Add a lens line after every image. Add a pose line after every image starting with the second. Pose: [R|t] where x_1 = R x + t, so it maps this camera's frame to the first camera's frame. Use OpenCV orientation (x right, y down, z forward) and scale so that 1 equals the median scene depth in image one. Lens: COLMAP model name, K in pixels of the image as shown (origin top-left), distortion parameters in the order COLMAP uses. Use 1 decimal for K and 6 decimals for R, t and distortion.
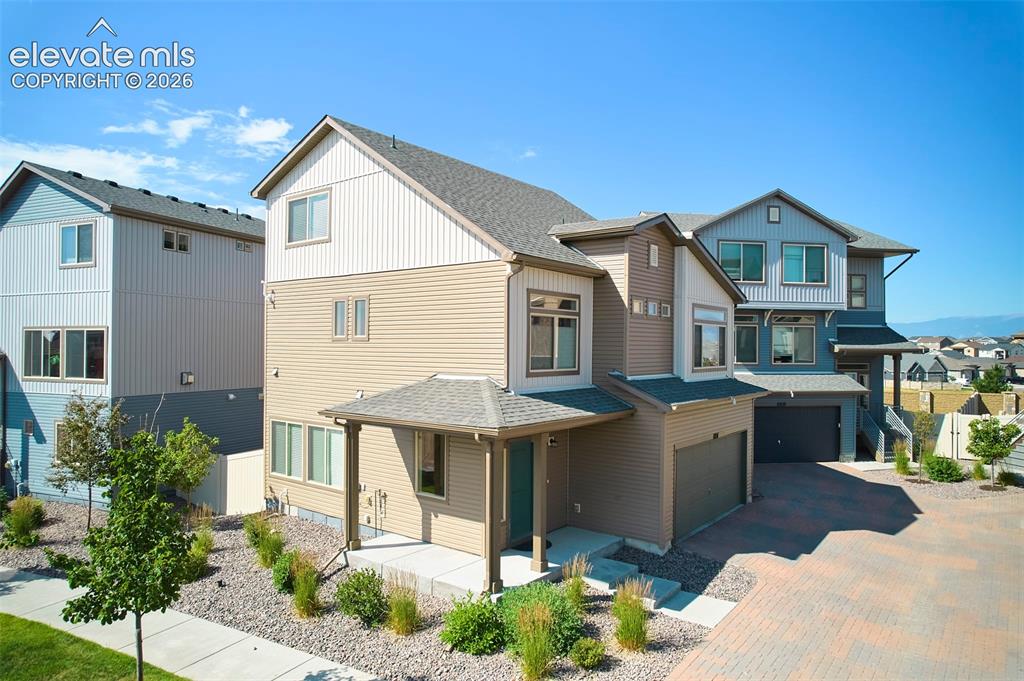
lens RADIAL K [[654.8, 0, 509.9], [0, 654.8, 341.8], [0, 0, 1]] dist [-0.039838, 0.029727]
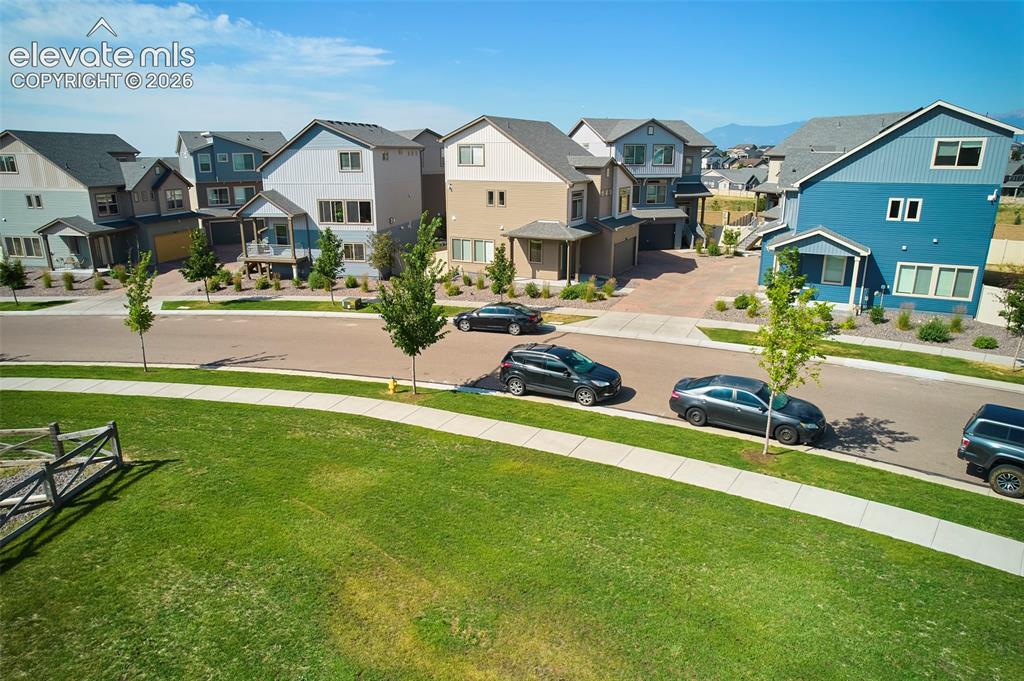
lens RADIAL K [[654.8, 0, 512.2], [0, 654.8, 335.9], [0, 0, 1]] dist [-0.039838, 0.029727]
pose [[0.981259, -0.058826, 0.183494, -0.619237], [0.005255, 0.960078, 0.279684, -0.213305], [-0.192621, -0.273478, 0.942394, -1.453444]]
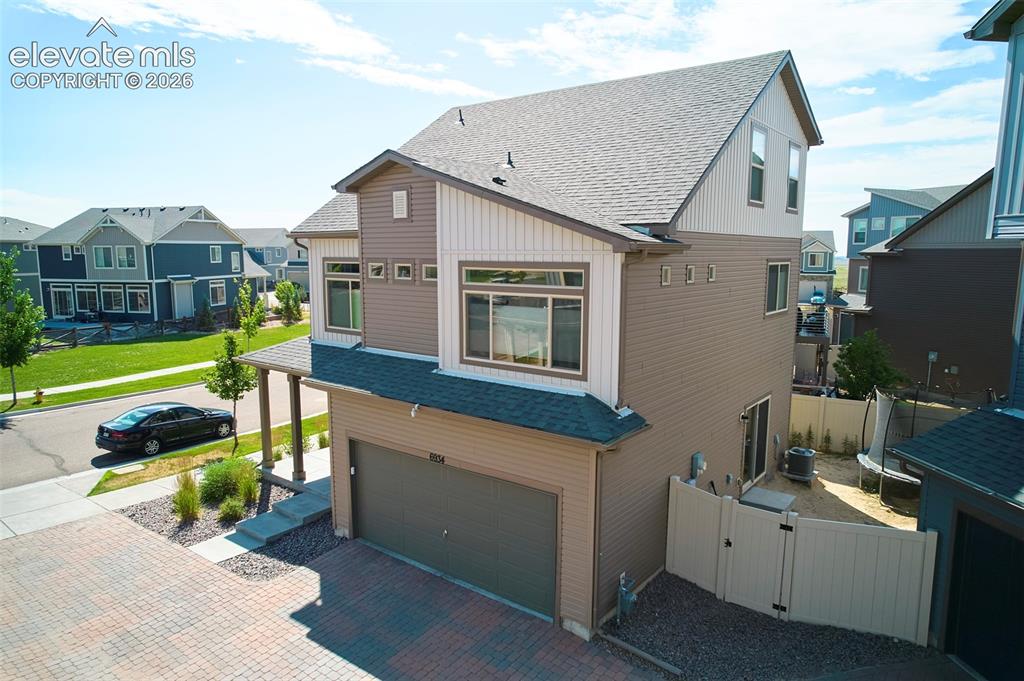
lens RADIAL K [[654.8, 0, 509.0], [0, 654.8, 342.8], [0, 0, 1]] dist [-0.039838, 0.029727]
pose [[-0.000767, 0.133055, -0.991108, 0.917623], [0.003631, 0.991102, 0.133051, -0.062378], [0.999993, -0.003497, -0.001243, 1.008867]]
